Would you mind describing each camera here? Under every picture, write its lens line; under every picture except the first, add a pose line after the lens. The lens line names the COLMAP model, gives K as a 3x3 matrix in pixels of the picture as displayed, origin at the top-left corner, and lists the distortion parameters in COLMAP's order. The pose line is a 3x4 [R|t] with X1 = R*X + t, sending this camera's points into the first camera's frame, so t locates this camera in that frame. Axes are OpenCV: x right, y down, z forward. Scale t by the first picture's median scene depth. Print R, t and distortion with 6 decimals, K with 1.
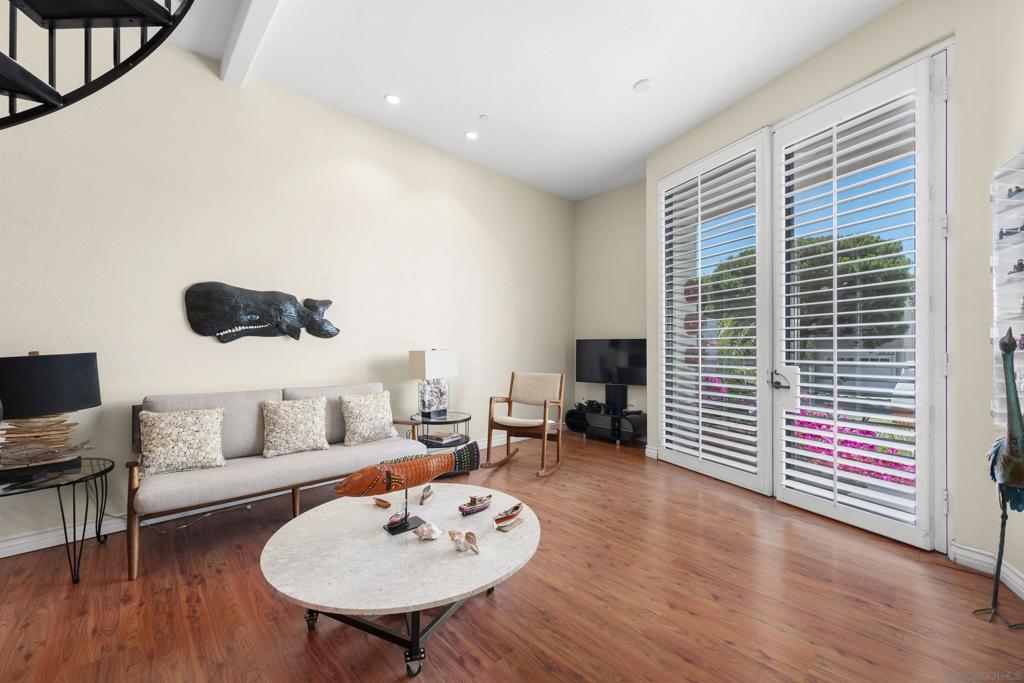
lens RADIAL K [[408.8, 0, 516.0], [0, 408.8, 346.1], [0, 0, 1]] dist [0.000437, 0.000180]
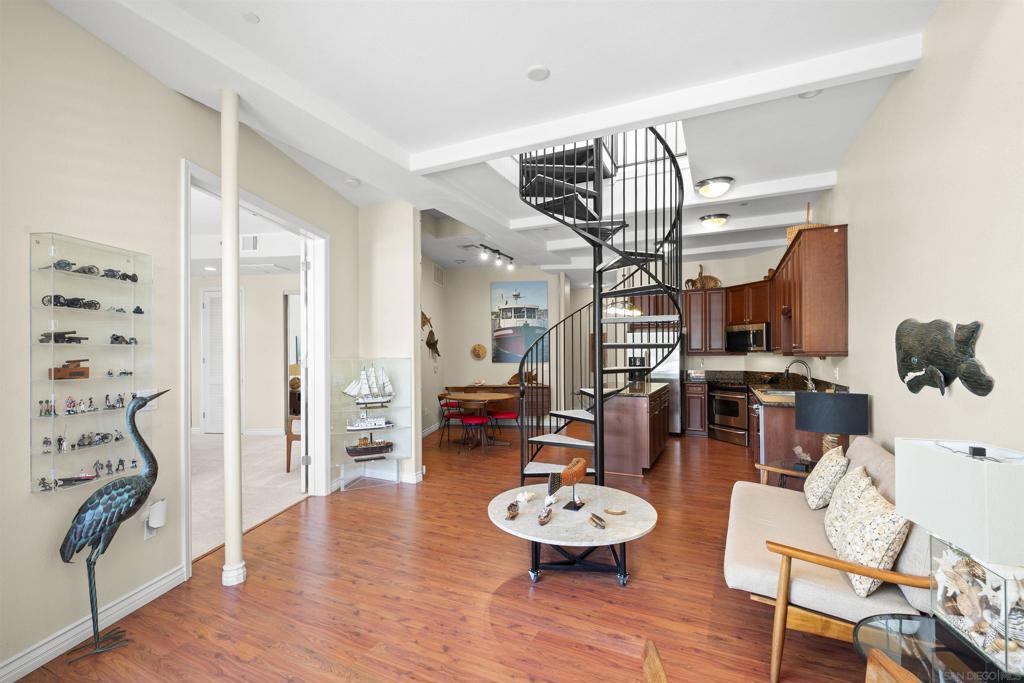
lens RADIAL K [[436.9, 0, 510.5], [0, 436.9, 350.7], [0, 0, 1]] dist [0.000095, -0.000068]
pose [[-0.934785, 0.000869, -0.355213, 0.251933], [0.004607, 0.999943, -0.009676, -0.064255], [0.355184, -0.010681, -0.934735, 1.133559]]
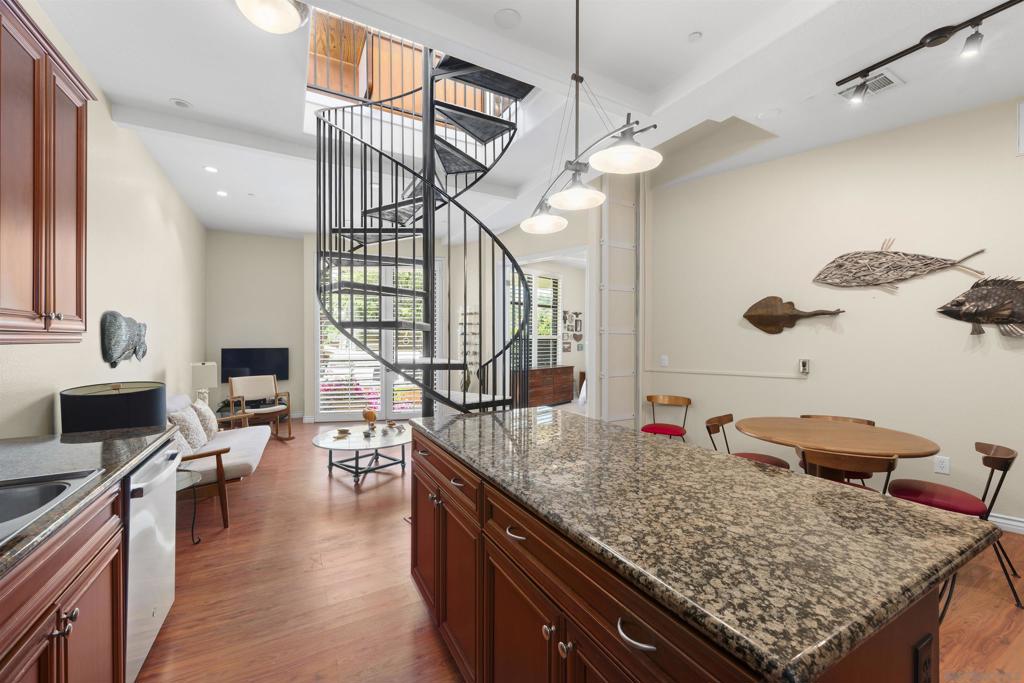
lens RADIAL K [[408.7, 0, 517.7], [0, 408.7, 340.4], [0, 0, 1]] dist [-0.000035, 0.000020]
pose [[0.244844, -0.001181, 0.969562, -1.116751], [-0.002918, 0.999994, 0.001955, -0.062626], [-0.969558, -0.003308, 0.244839, -0.212795]]
